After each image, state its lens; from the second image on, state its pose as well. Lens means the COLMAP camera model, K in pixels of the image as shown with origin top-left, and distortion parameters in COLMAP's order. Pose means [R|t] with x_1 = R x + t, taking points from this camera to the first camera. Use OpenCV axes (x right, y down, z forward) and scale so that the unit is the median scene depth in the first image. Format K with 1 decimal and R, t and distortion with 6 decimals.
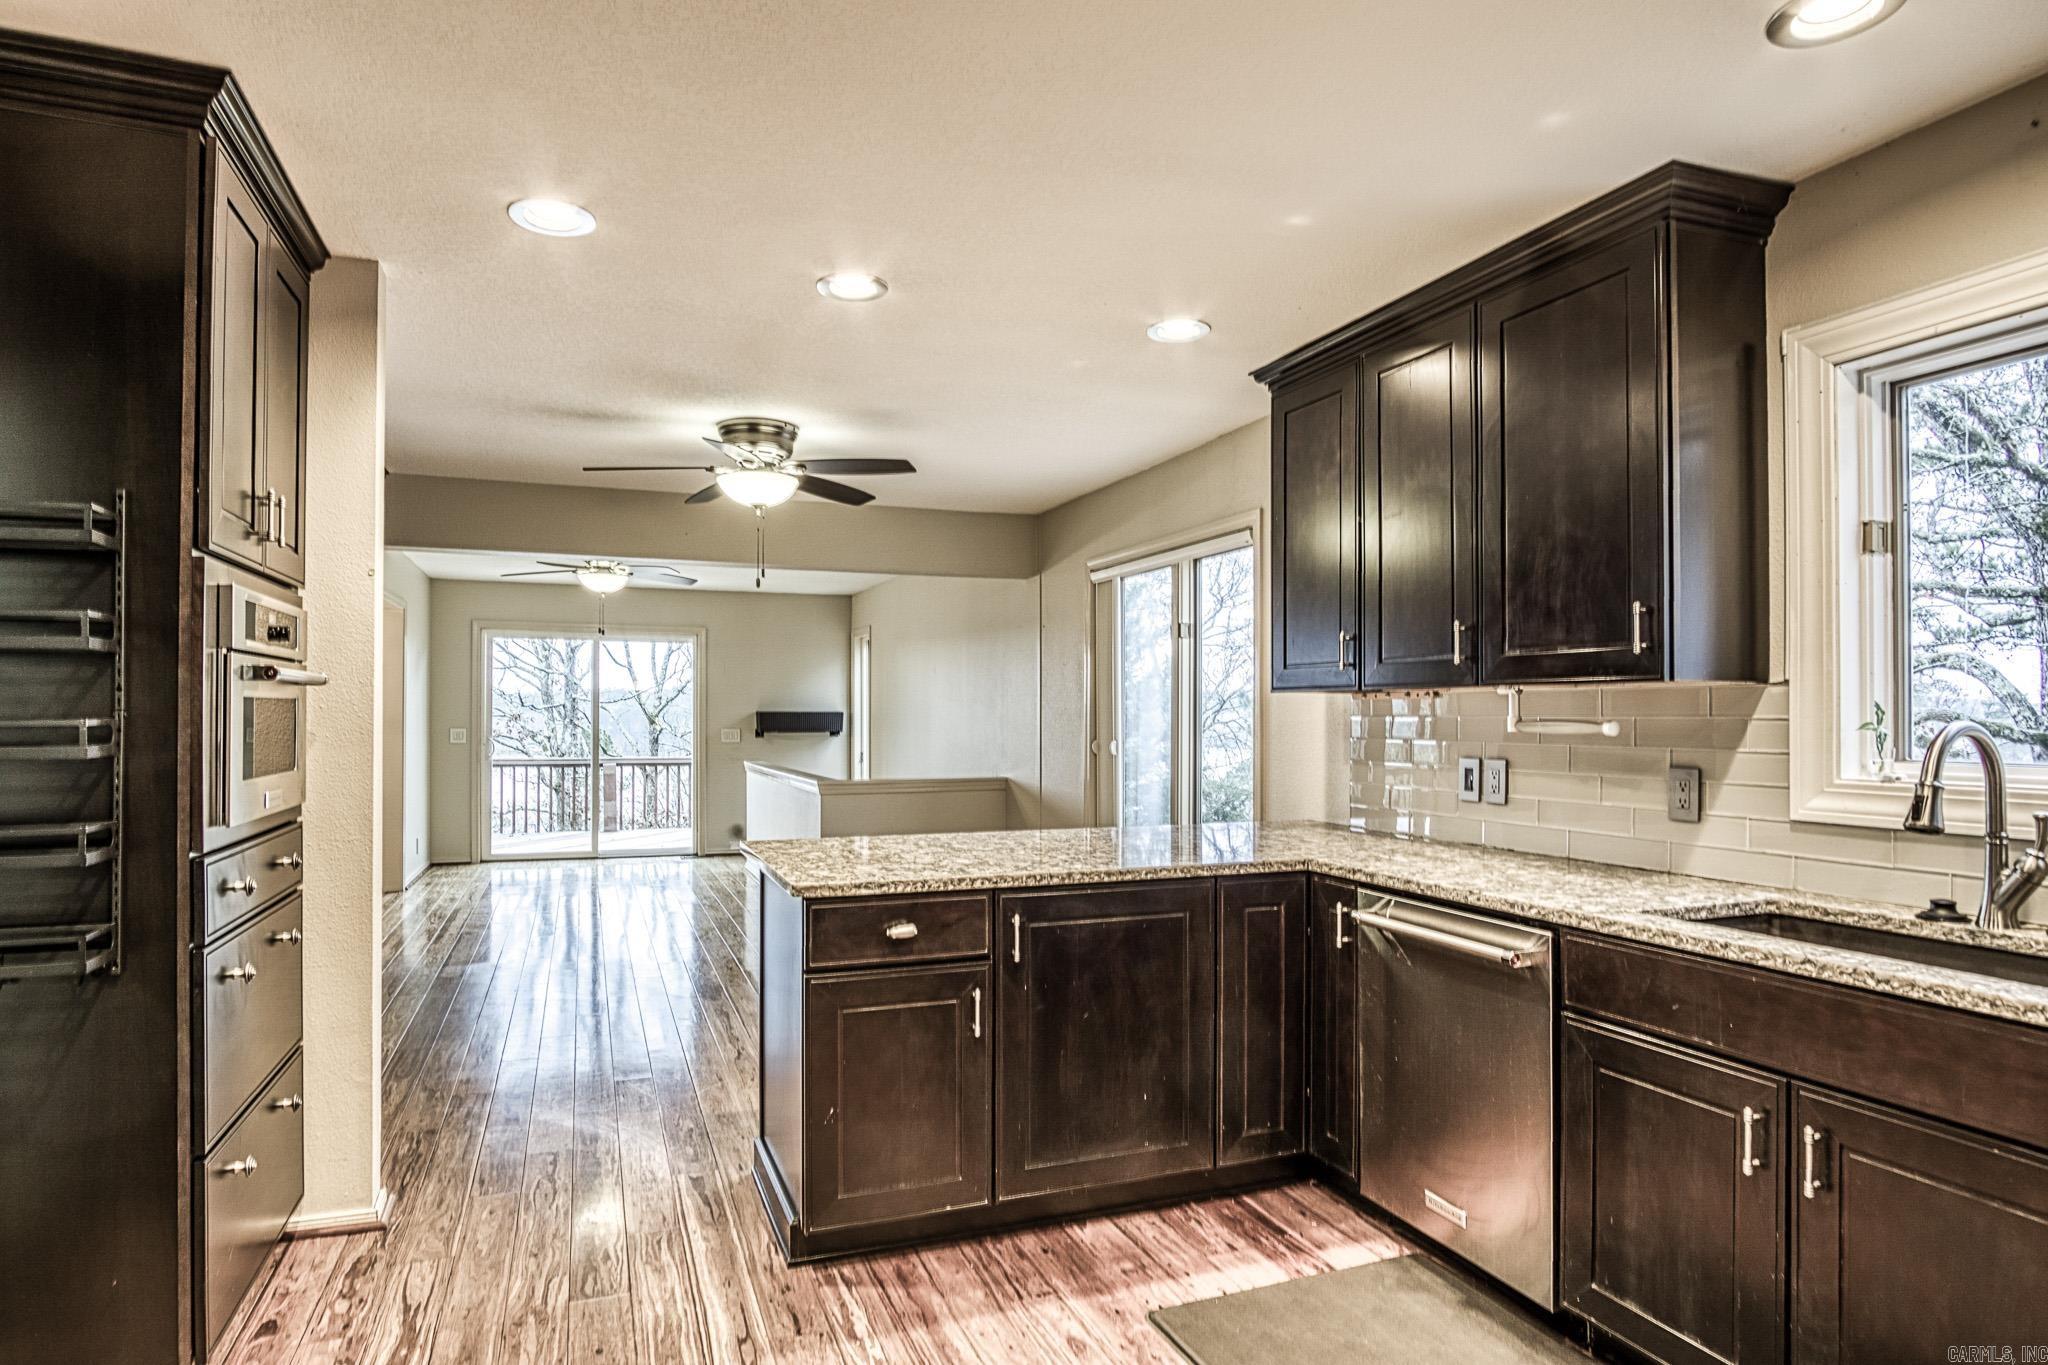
lens RADIAL K [[1131.0, 0, 960.9], [0, 1131.0, 700.1], [0, 0, 1]] dist [-0.035589, 0.006013]
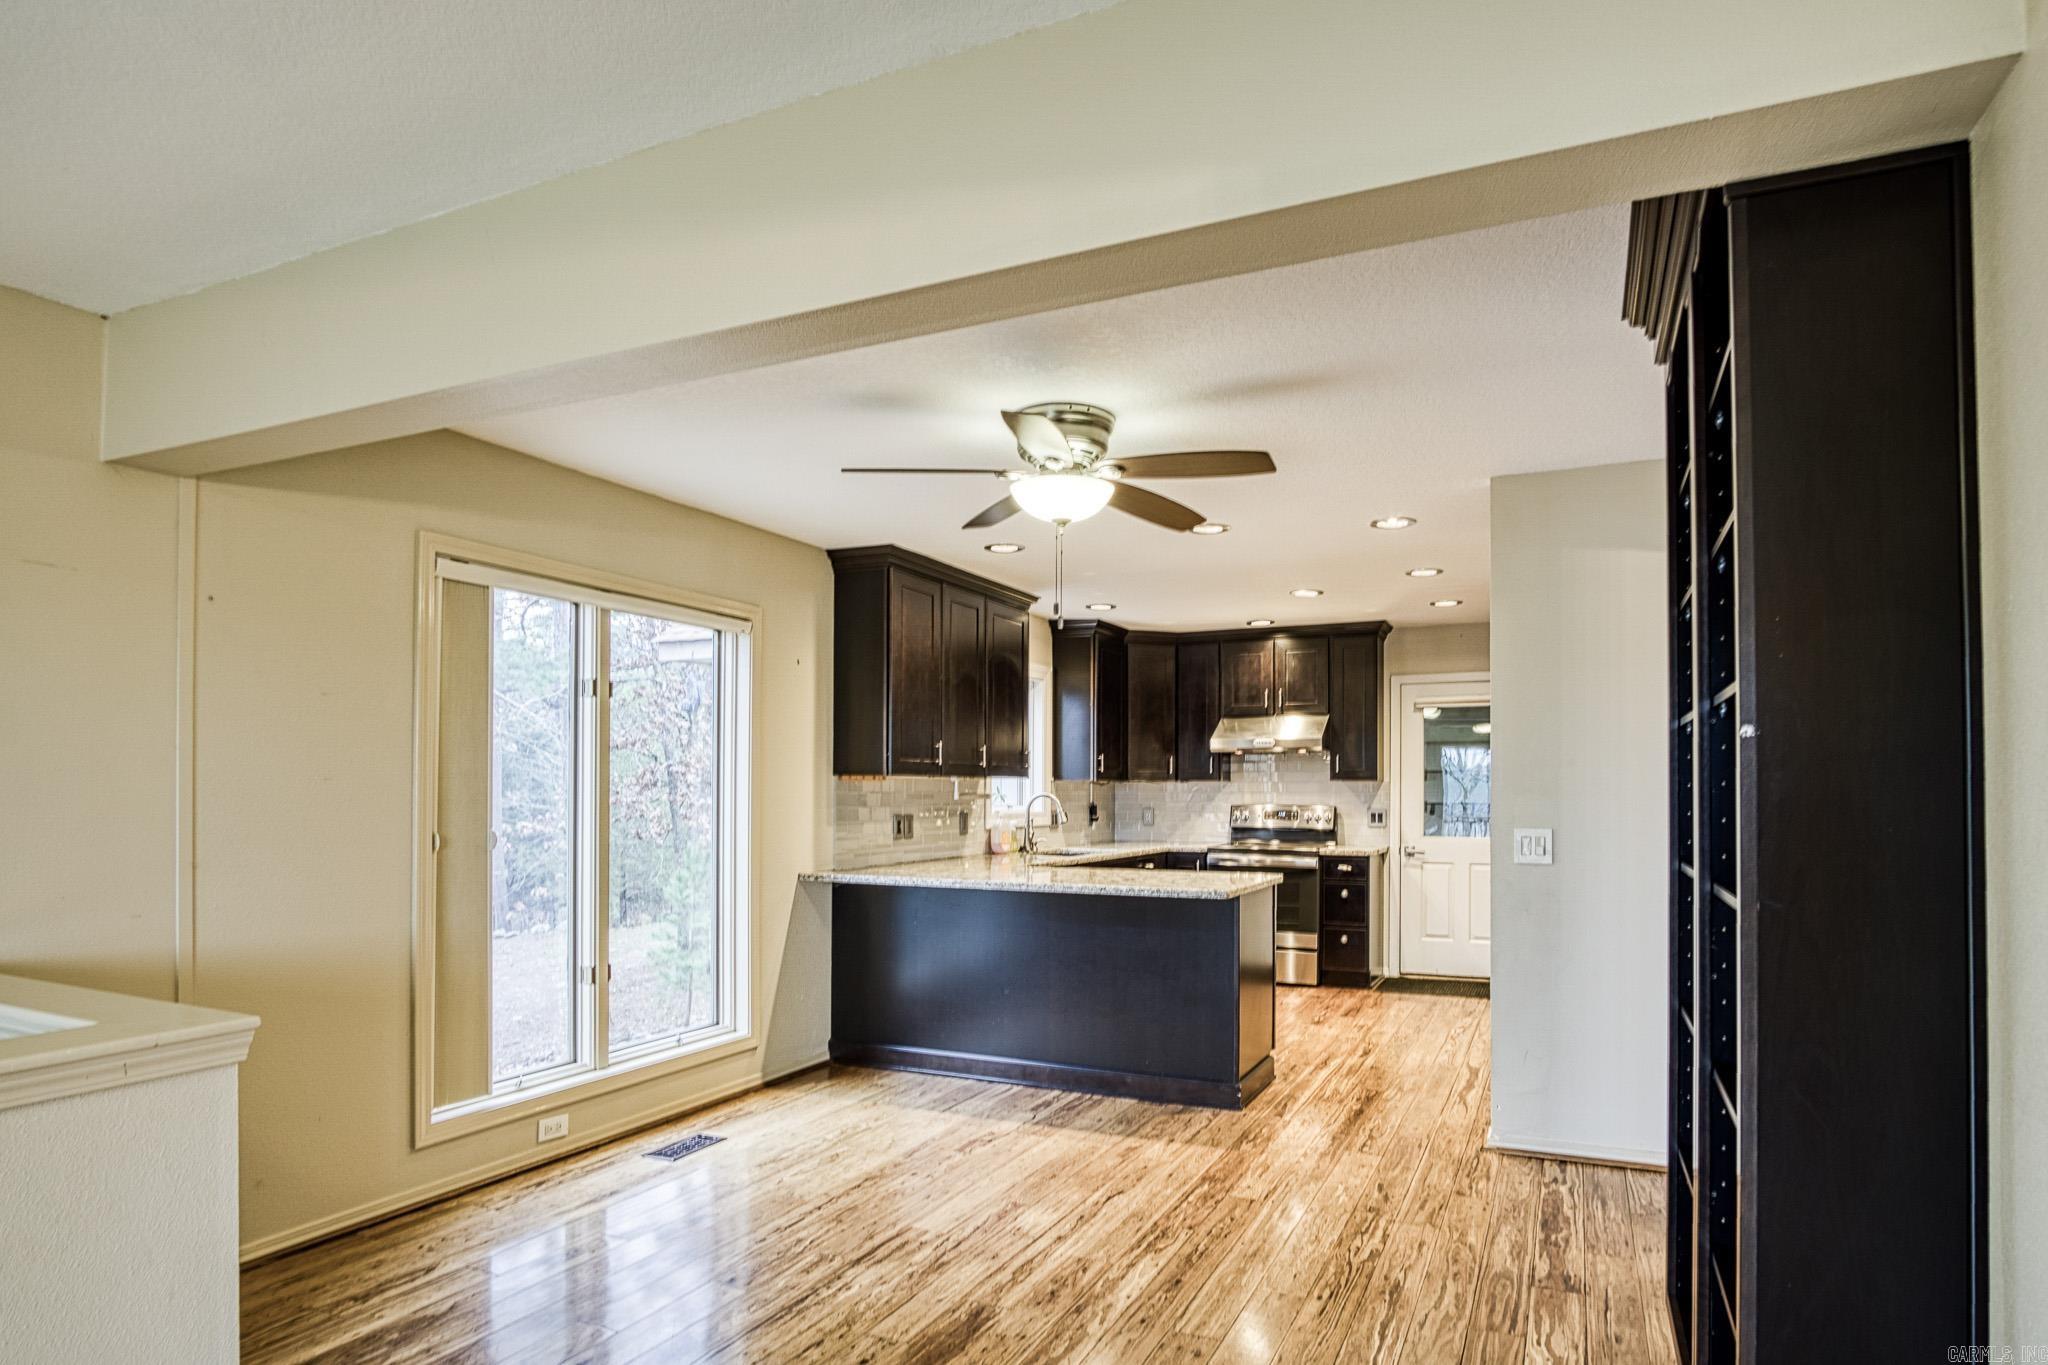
lens RADIAL K [[1131.0, 0, 1083.7], [0, 1131.0, 783.1], [0, 0, 1]] dist [-0.035589, 0.006013]
pose [[-0.742547, 0.001536, 0.669792, -1.204572], [-0.012580, 0.999789, -0.016240, 0.033020], [-0.669676, -0.020485, -0.742371, 2.660734]]
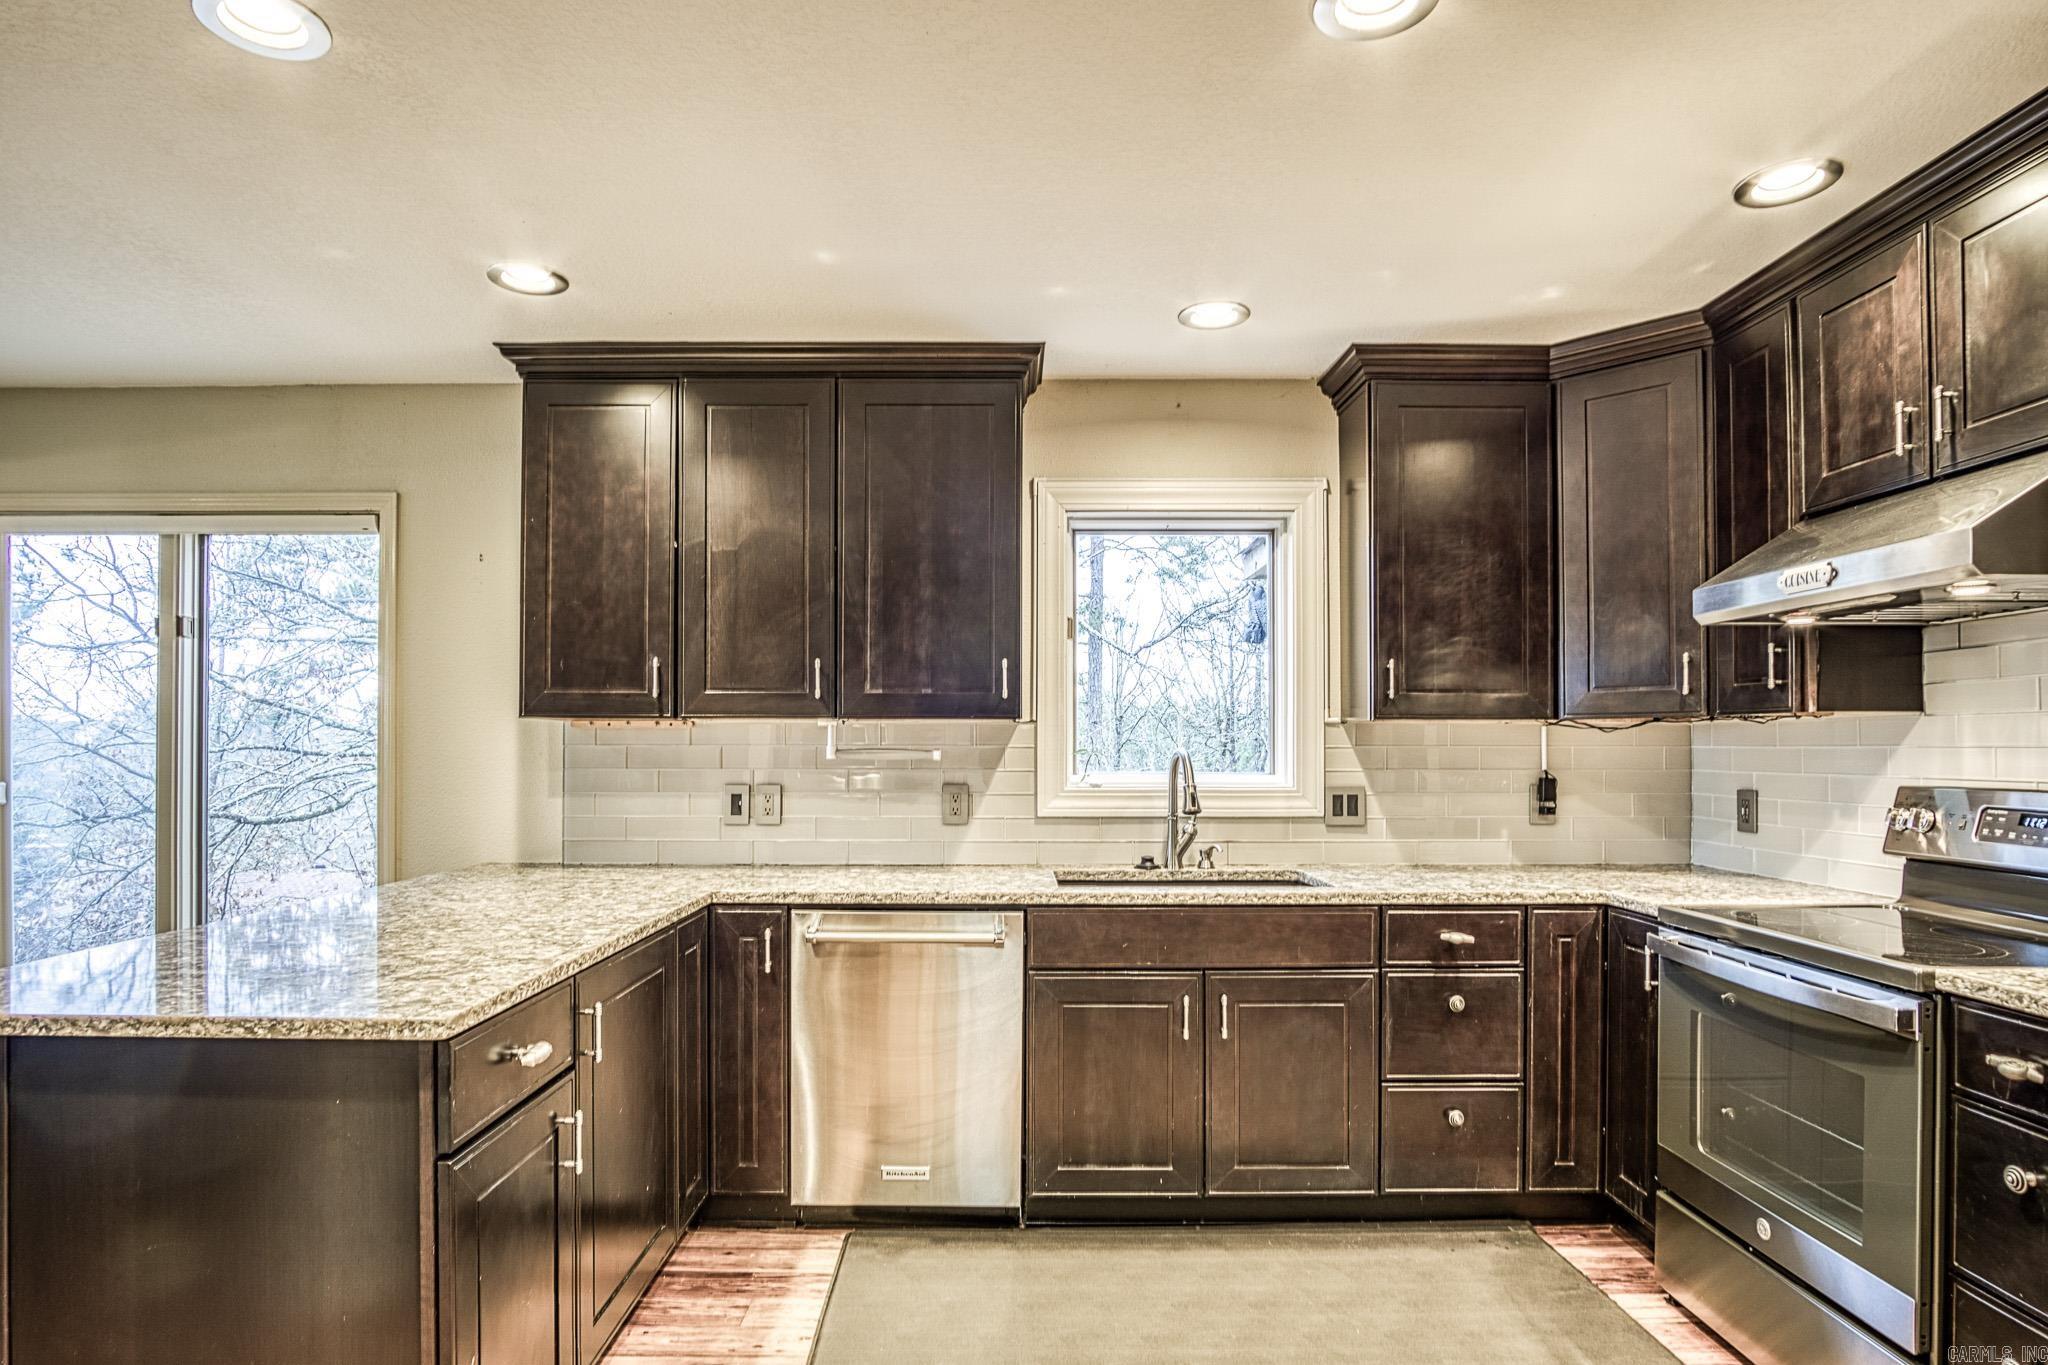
lens RADIAL K [[1131.0, 0, 1035.9], [0, 1131.0, 736.1], [0, 0, 1]] dist [-0.035589, 0.006013]
pose [[0.317764, 0.009001, 0.948127, -0.593619], [-0.013524, 0.999896, -0.004959, 0.008984], [-0.948074, -0.011247, 0.317852, 0.483354]]
